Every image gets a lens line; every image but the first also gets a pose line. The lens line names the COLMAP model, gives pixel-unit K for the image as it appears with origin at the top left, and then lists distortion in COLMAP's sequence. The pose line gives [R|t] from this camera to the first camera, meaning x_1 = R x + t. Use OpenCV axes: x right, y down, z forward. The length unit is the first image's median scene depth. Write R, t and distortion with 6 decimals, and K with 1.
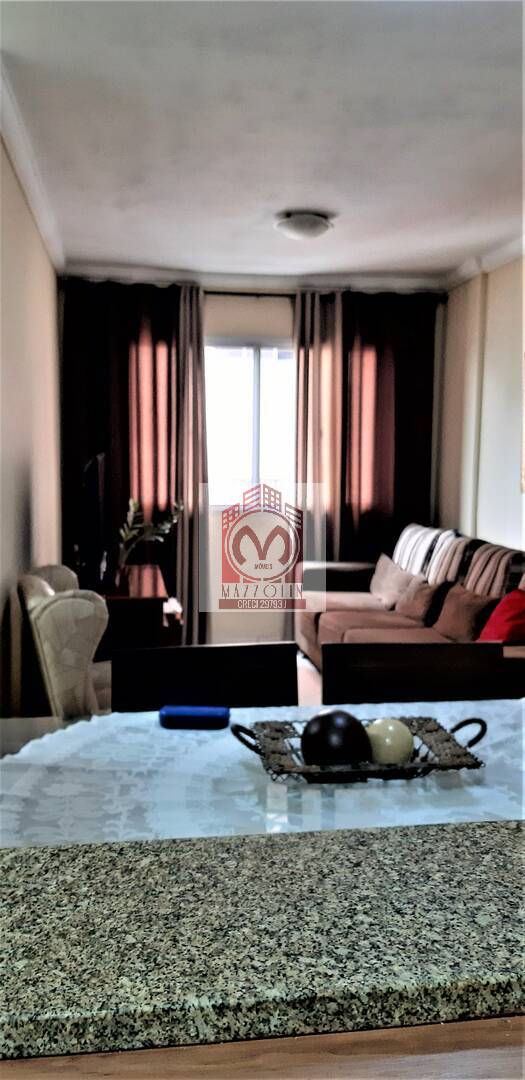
lens RADIAL K [[863.6, 0, 262.3], [0, 863.6, 533.6], [0, 0, 1]] dist [-0.009226, -0.008631]
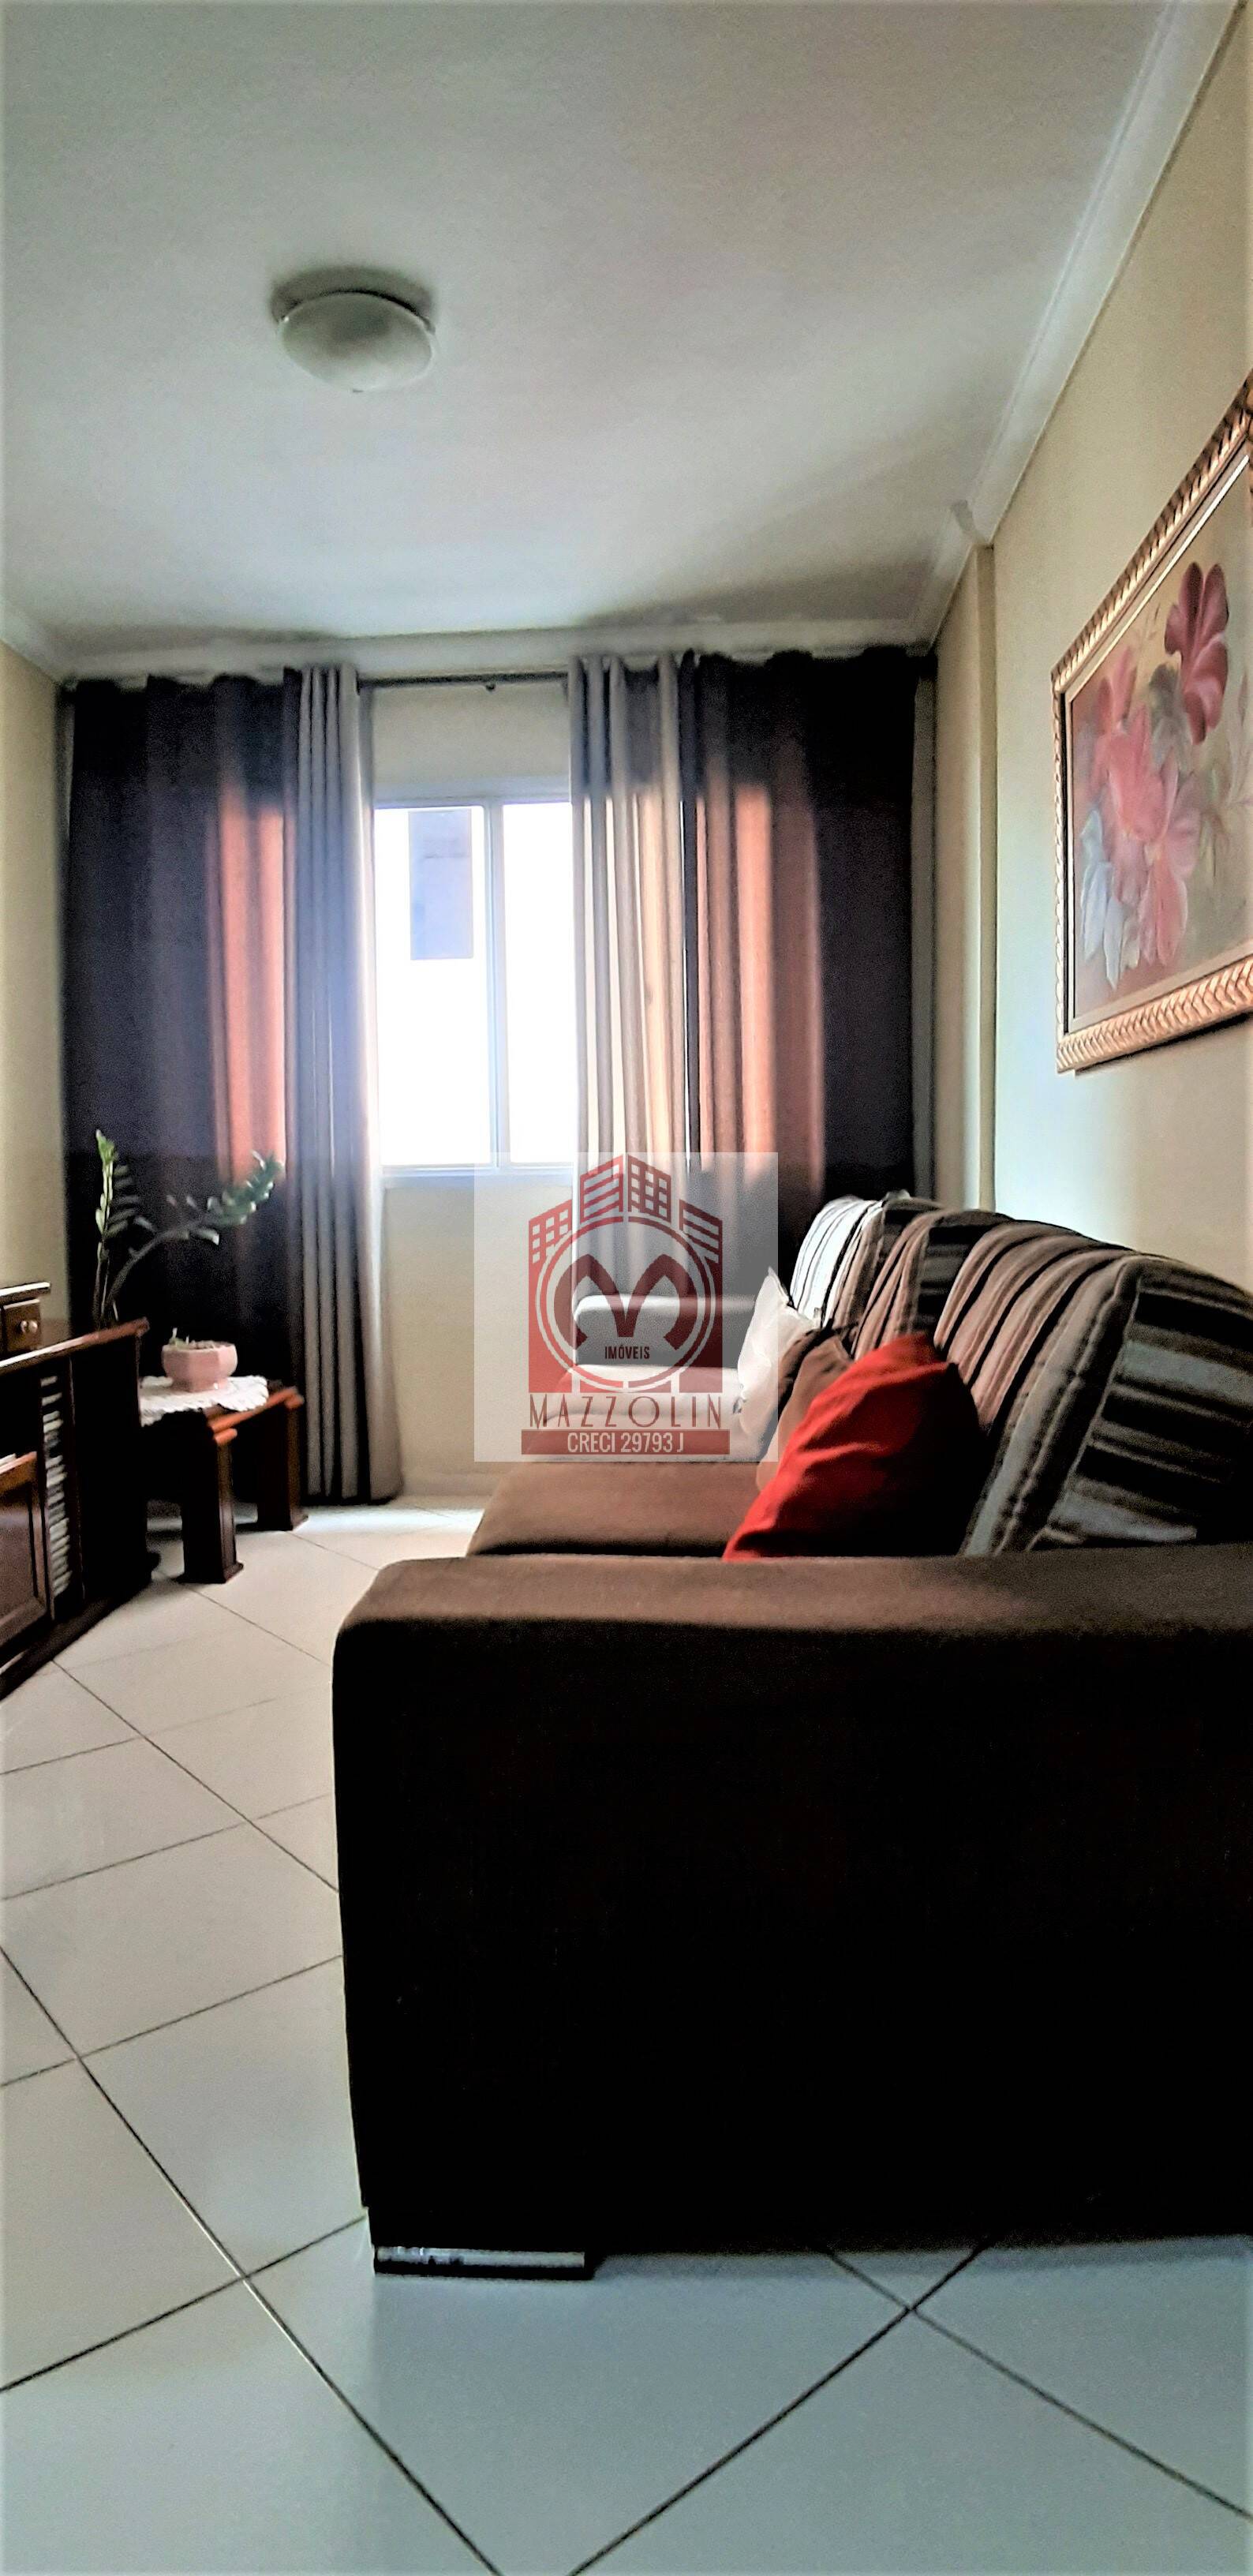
lens RADIAL K [[1357.3, 0, 626.5], [0, 1357.3, 1288.0], [0, 0, 1]] dist [-0.055986, -0.052730]
pose [[0.983417, -0.003389, -0.181325, 0.272364], [0.001318, 0.999933, -0.011539, 0.053356], [0.181352, 0.011109, 0.983355, 0.516856]]
